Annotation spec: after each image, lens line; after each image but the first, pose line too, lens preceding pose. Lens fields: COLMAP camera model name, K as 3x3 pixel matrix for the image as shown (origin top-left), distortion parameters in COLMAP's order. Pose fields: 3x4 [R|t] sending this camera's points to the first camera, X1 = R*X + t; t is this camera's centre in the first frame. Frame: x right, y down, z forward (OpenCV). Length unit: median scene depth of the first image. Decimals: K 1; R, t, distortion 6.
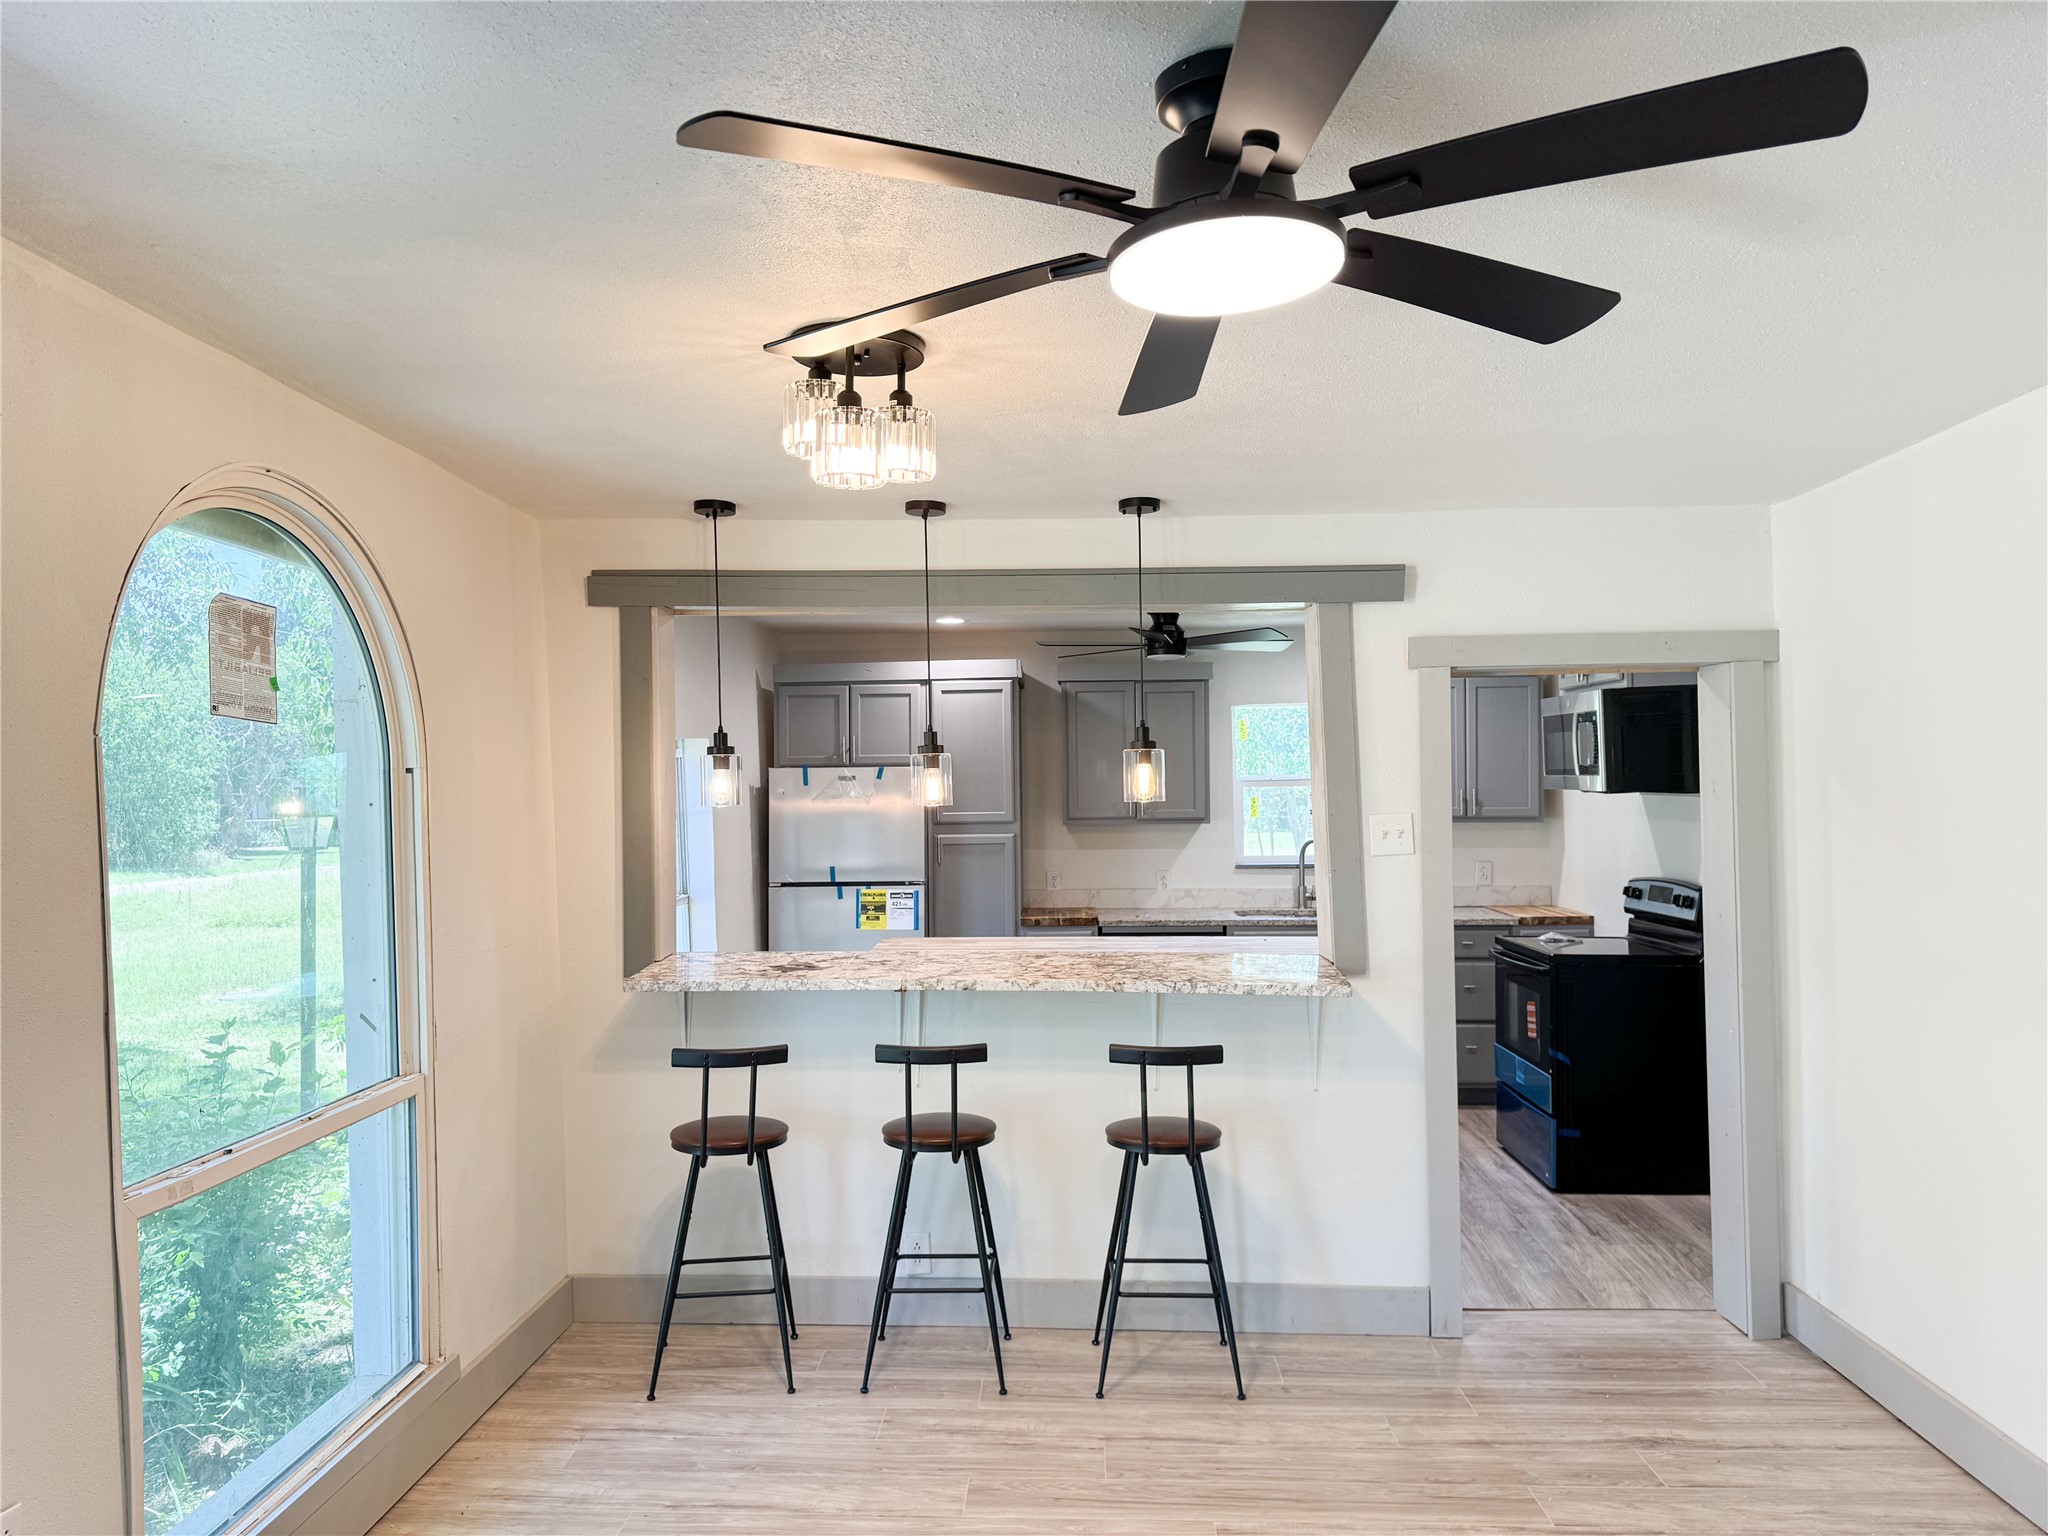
lens RADIAL K [[1458.0, 0, 1002.7], [0, 1458.0, 770.5], [0, 0, 1]] dist [0.090526, -0.102034]
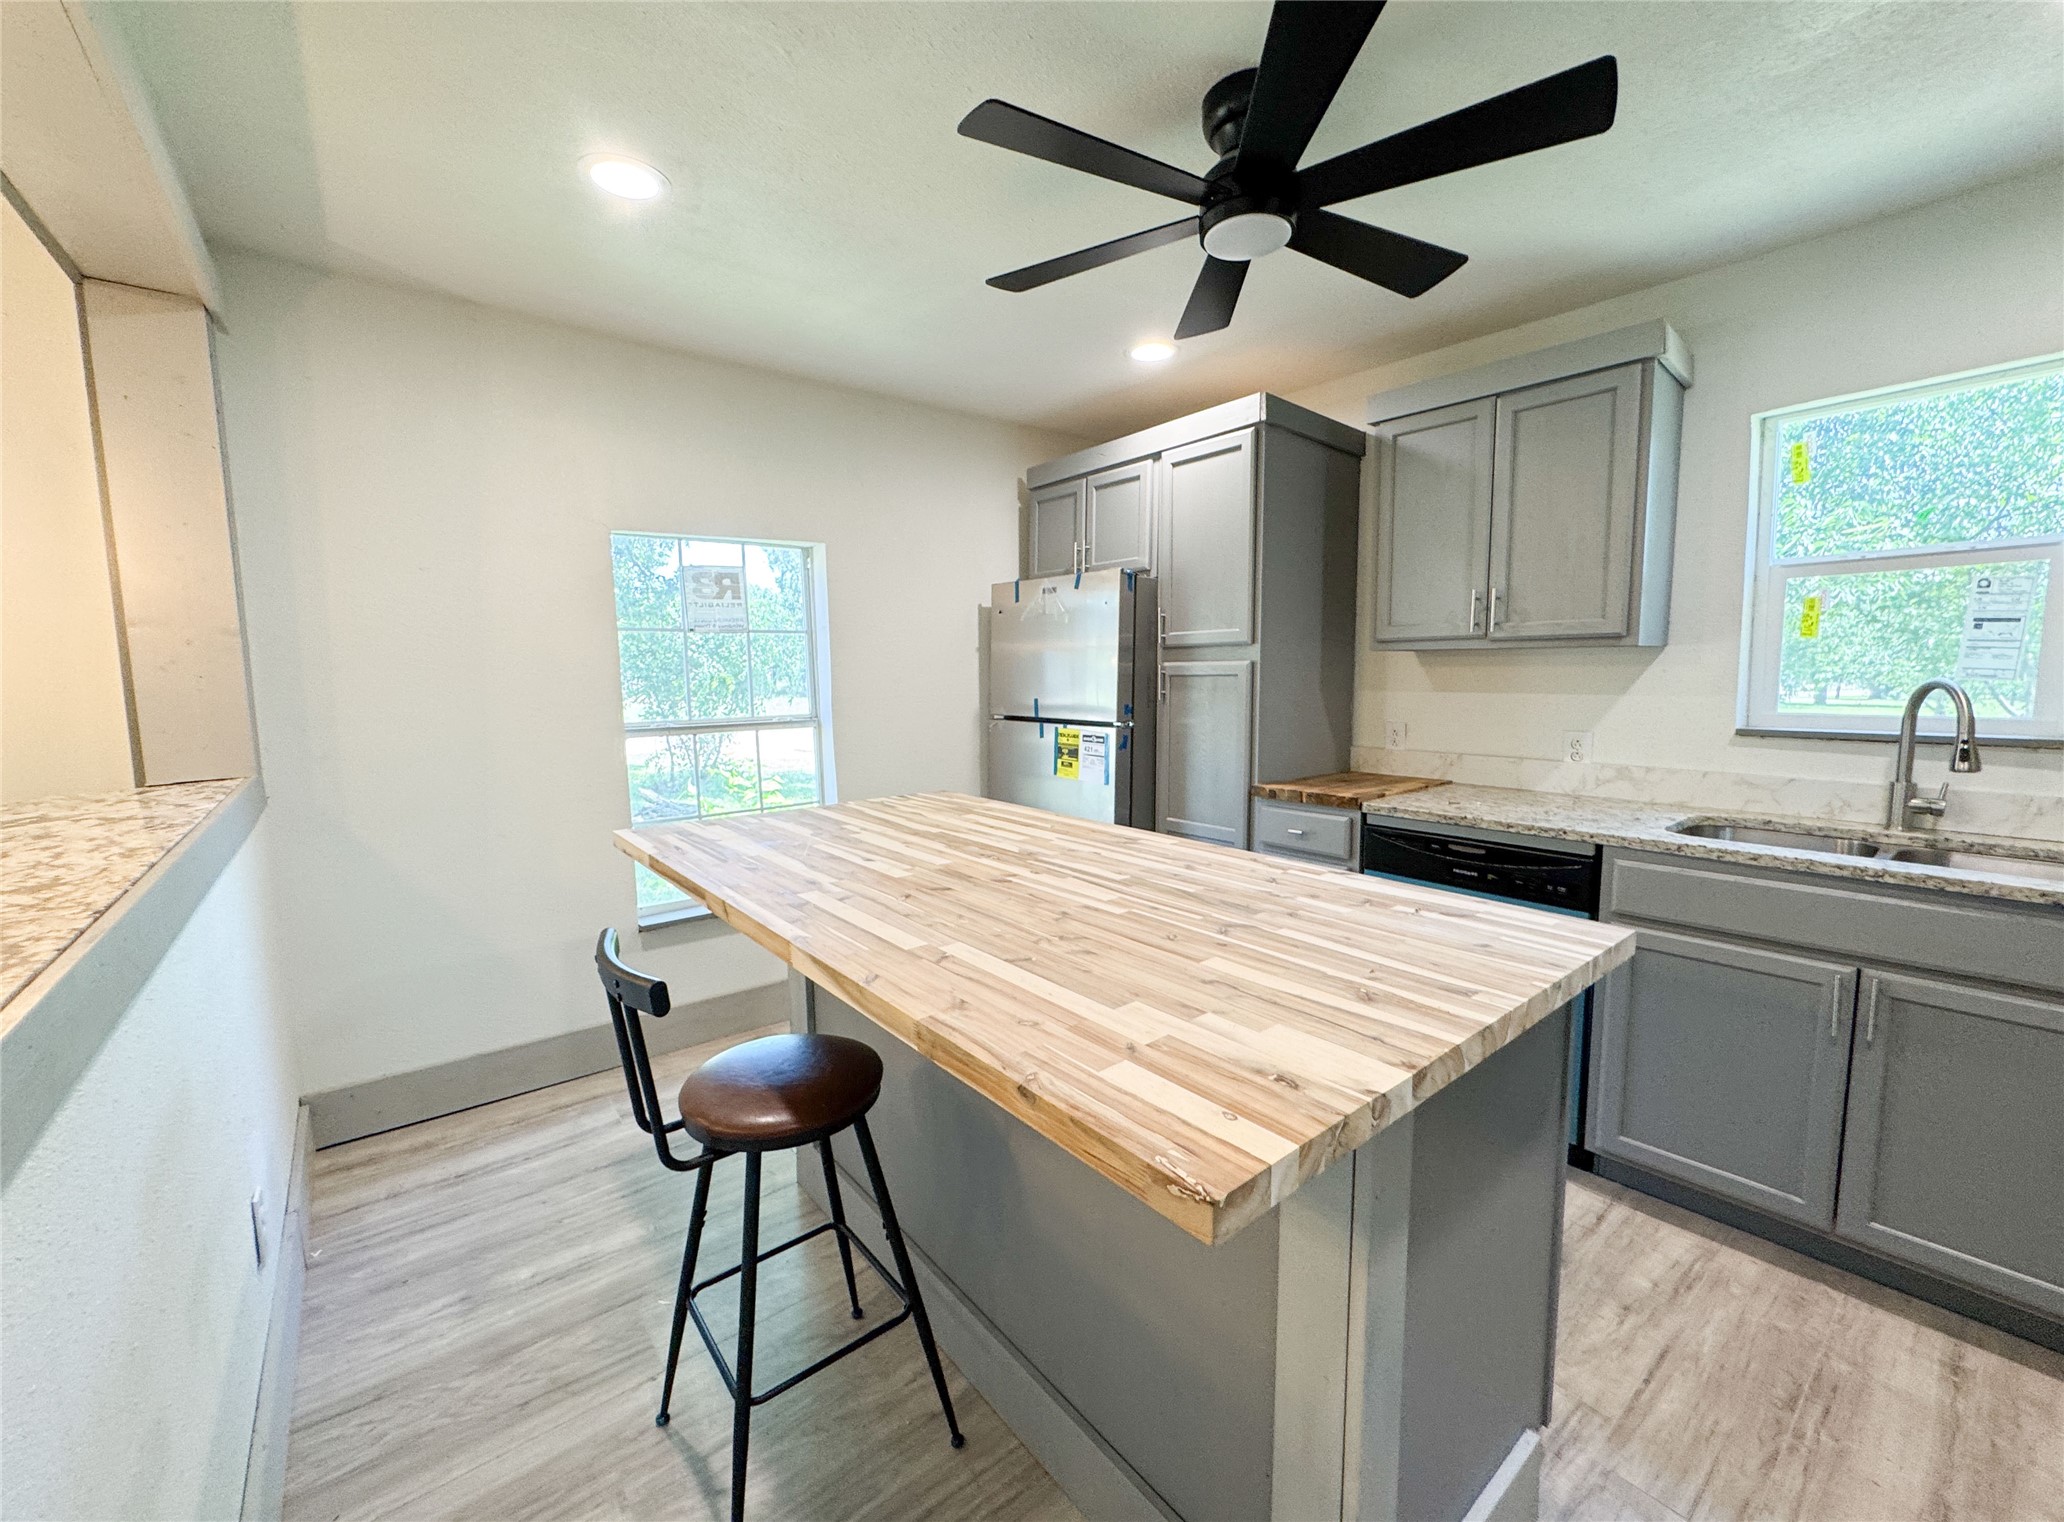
lens RADIAL K [[826.3, 0, 1029.5], [0, 826.3, 749.3], [0, 0, 1]] dist [-0.003988, 0.000255]
pose [[0.663054, 0.078254, -0.744470, 0.361515], [0.003420, 0.994194, 0.107549, 0.066995], [0.748564, -0.073857, 0.658937, 1.048270]]
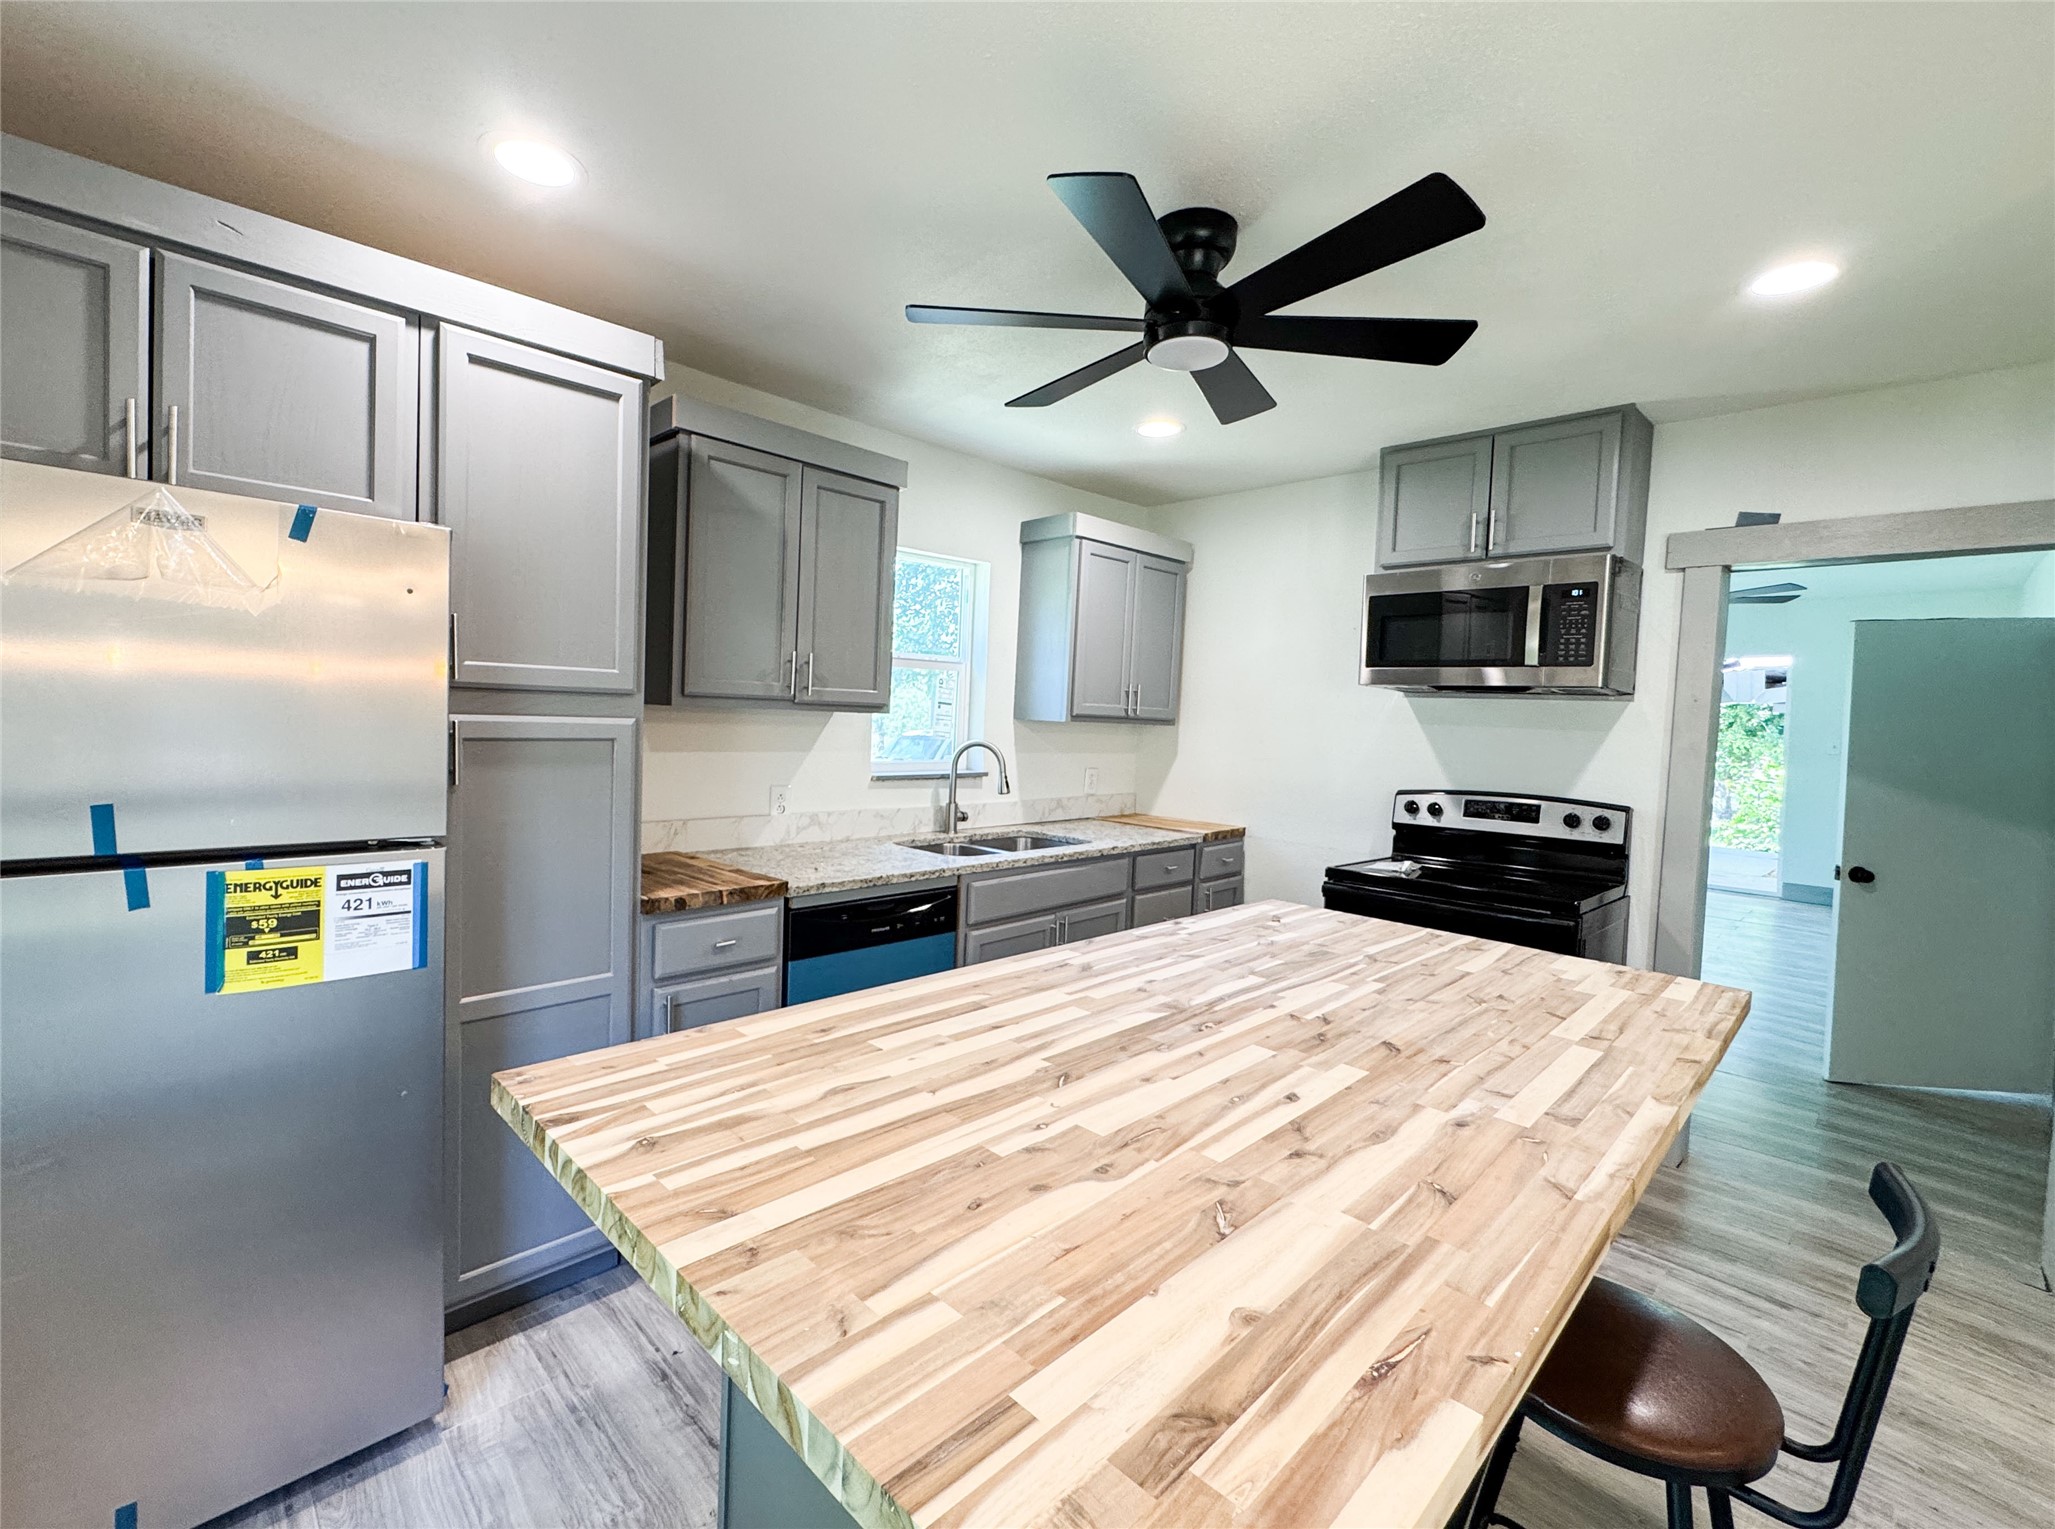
lens RADIAL K [[902.7, 0, 993.6], [0, 902.7, 751.8], [0, 0, 1]] dist [-0.004310, -0.000932]
pose [[0.682457, 0.008139, 0.730880, -0.194764], [-0.050421, 0.998080, 0.035966, 0.059603], [-0.729185, -0.061396, 0.681557, 1.135772]]
